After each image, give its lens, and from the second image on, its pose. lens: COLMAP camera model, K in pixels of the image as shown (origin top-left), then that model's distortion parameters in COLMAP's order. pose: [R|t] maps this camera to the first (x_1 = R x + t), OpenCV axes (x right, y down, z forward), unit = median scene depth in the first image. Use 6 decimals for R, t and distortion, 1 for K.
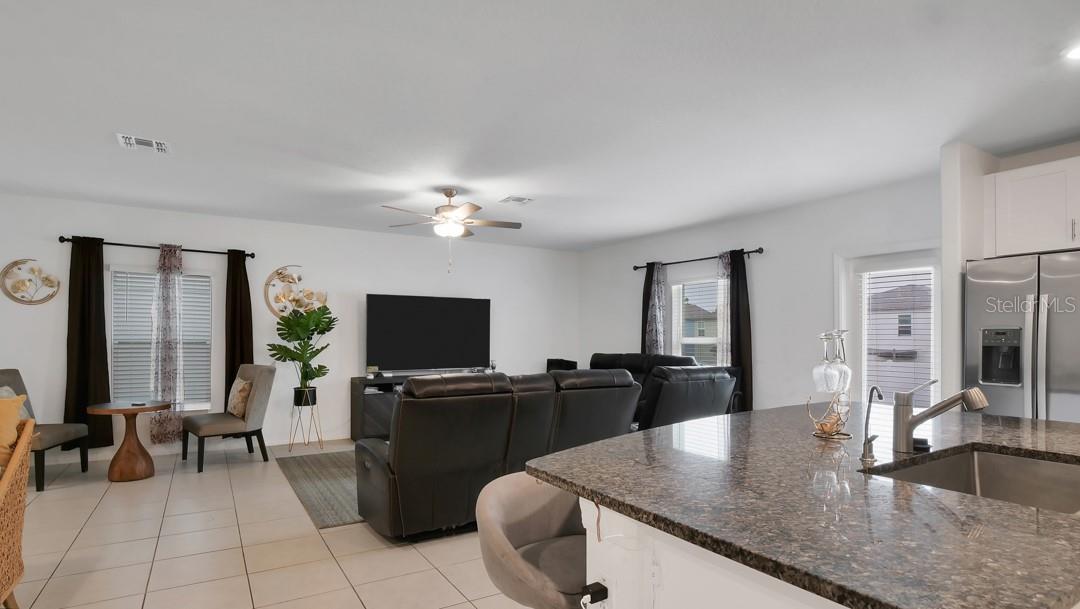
lens RADIAL K [[545.7, 0, 541.3], [0, 545.7, 334.5], [0, 0, 1]] dist [-0.017583, -0.000340]
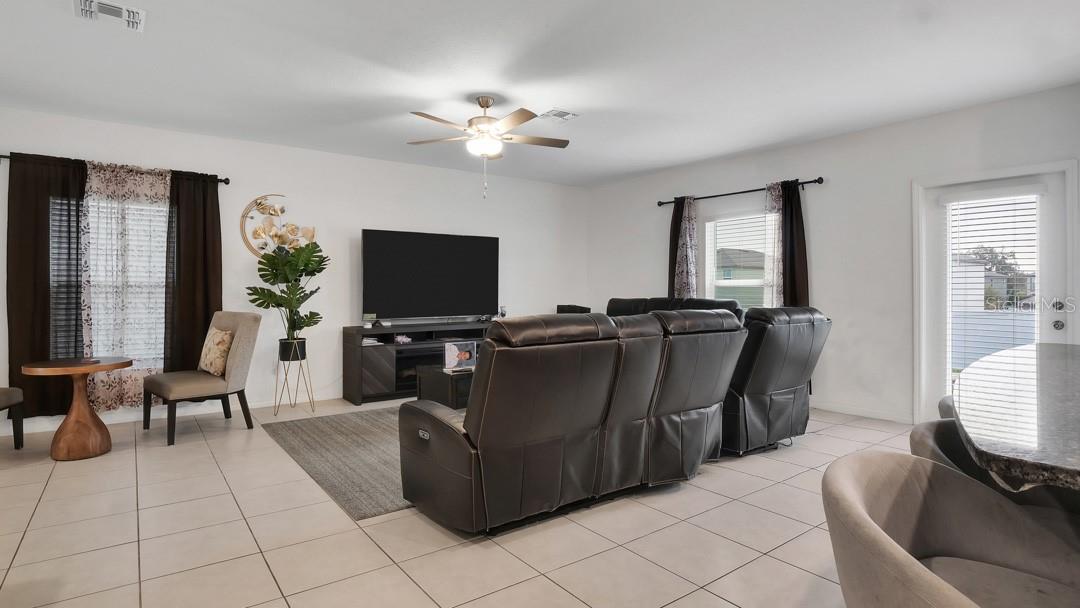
lens RADIAL K [[554.8, 0, 537.3], [0, 554.8, 287.3], [0, 0, 1]] dist [-0.017615, 0.000358]
pose [[0.996866, -0.003306, 0.079038, -0.128362], [0.003106, 0.999992, 0.002659, 0.017133], [-0.079047, -0.002405, 0.996868, 0.122069]]
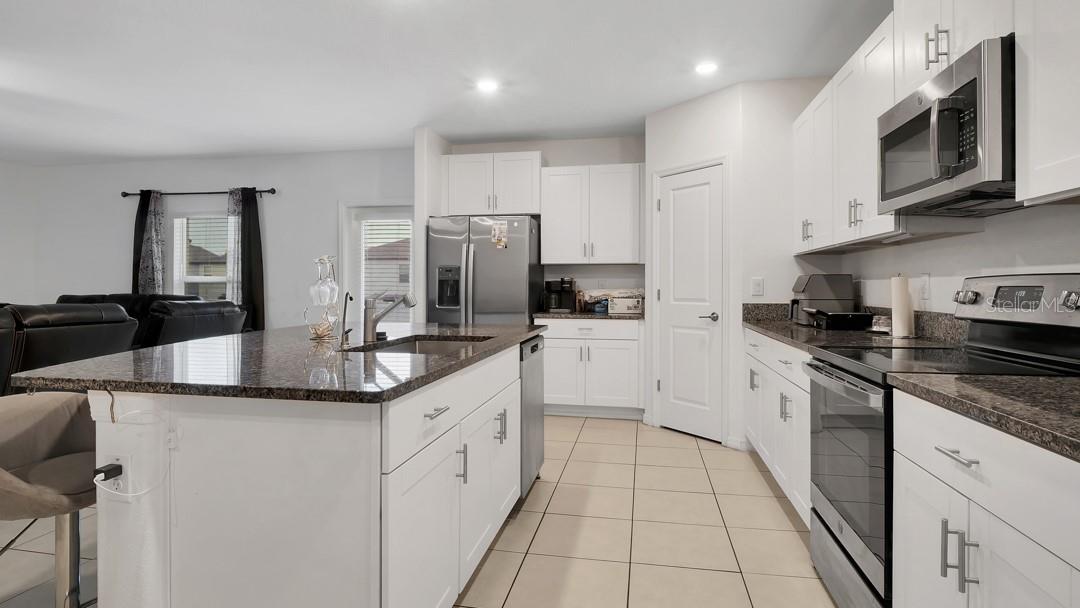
lens RADIAL K [[554.8, 0, 537.3], [0, 554.8, 287.3], [0, 0, 1]] dist [-0.017615, 0.000358]
pose [[0.678914, -0.000520, 0.734217, -0.025773], [-0.006928, 0.999951, 0.007115, 0.016685], [-0.734185, -0.009917, 0.678877, -0.080802]]
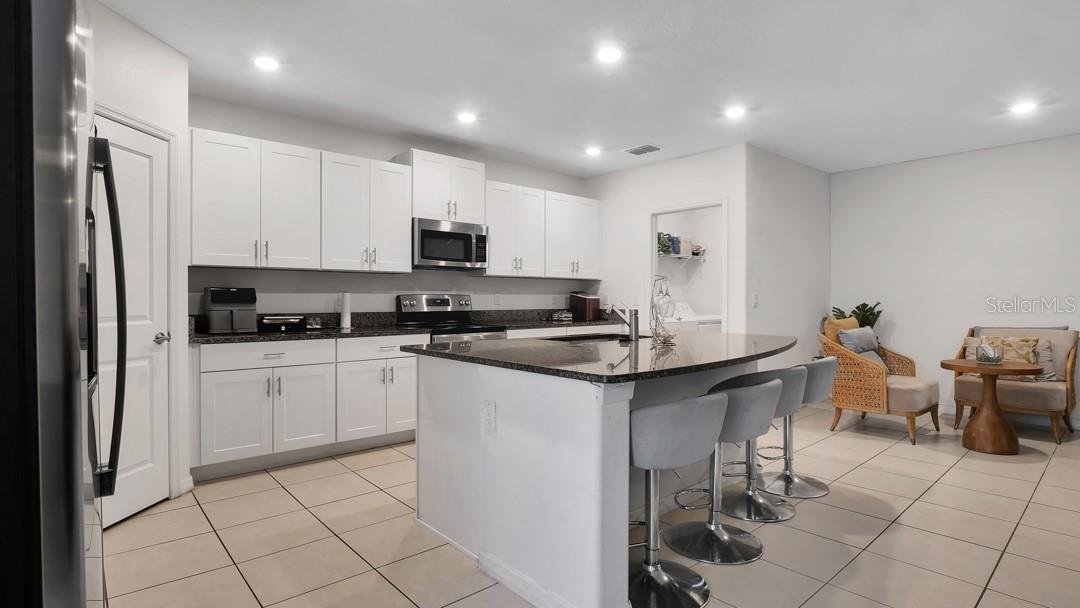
lens RADIAL K [[526.8, 0, 537.7], [0, 526.8, 303.7], [0, 0, 1]] dist [-0.018353, 0.000020]
pose [[-0.985939, -0.004046, -0.167058, 0.359182], [-0.004901, 0.999977, 0.004705, 0.019705], [0.167035, 0.005458, -0.985936, 0.757931]]
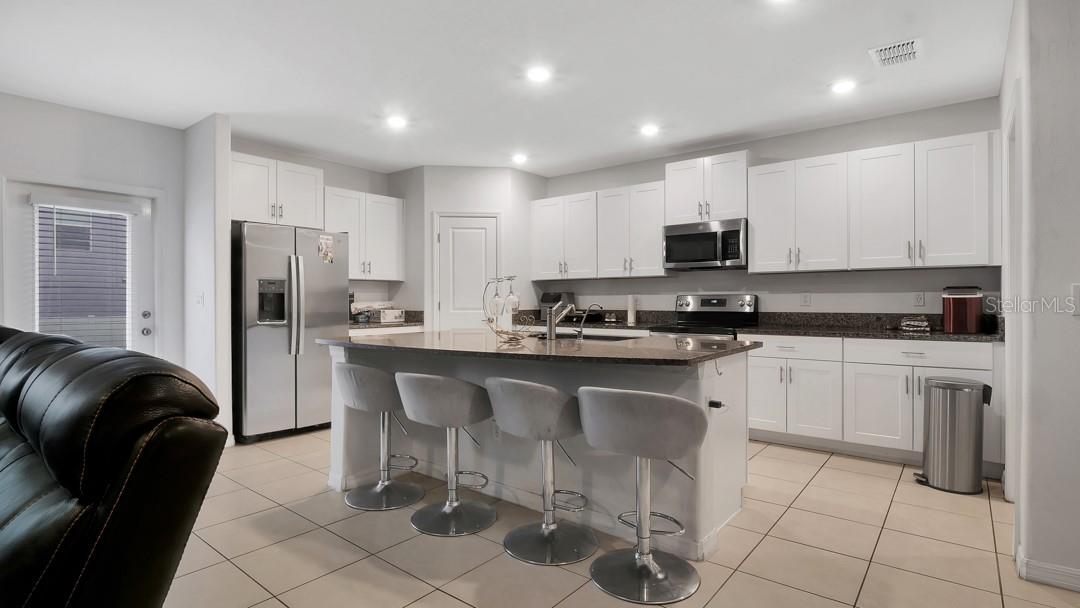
lens RADIAL K [[526.8, 0, 537.7], [0, 526.8, 303.7], [0, 0, 1]] dist [-0.018353, 0.000020]
pose [[-0.326679, -0.007337, 0.945107, -0.307510], [-0.005649, 0.999967, 0.005810, 0.020739], [-0.945119, -0.003440, -0.326709, 0.453135]]
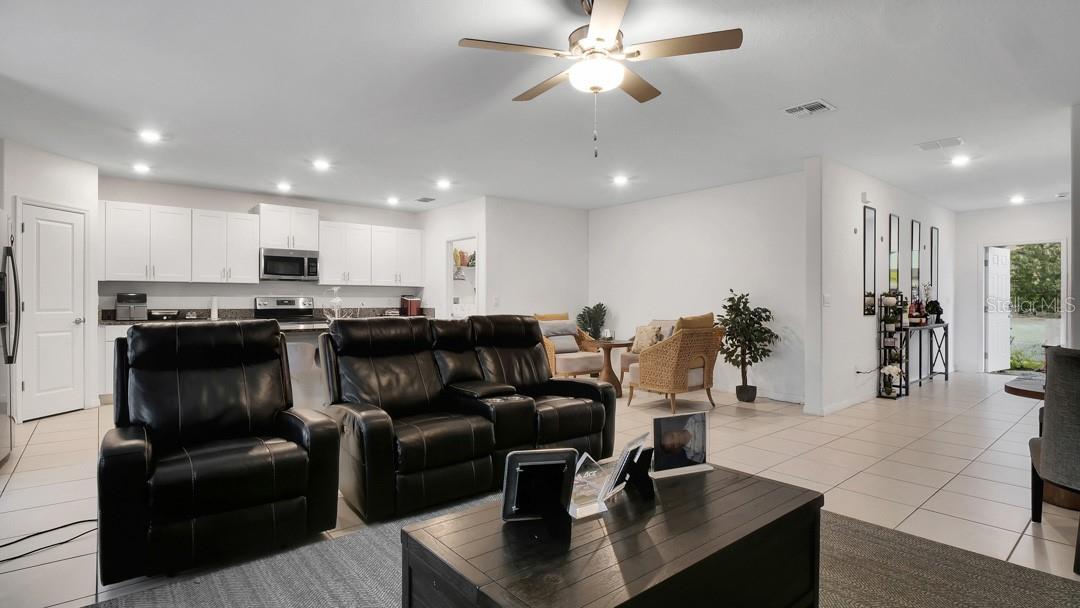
lens RADIAL K [[526.8, 0, 537.7], [0, 526.8, 303.7], [0, 0, 1]] dist [-0.018353, 0.000020]
pose [[-0.990520, -0.006546, -0.137211, -0.036887], [-0.006650, 0.999978, 0.000298, 0.020387], [0.137206, 0.001207, -0.990542, 1.215624]]
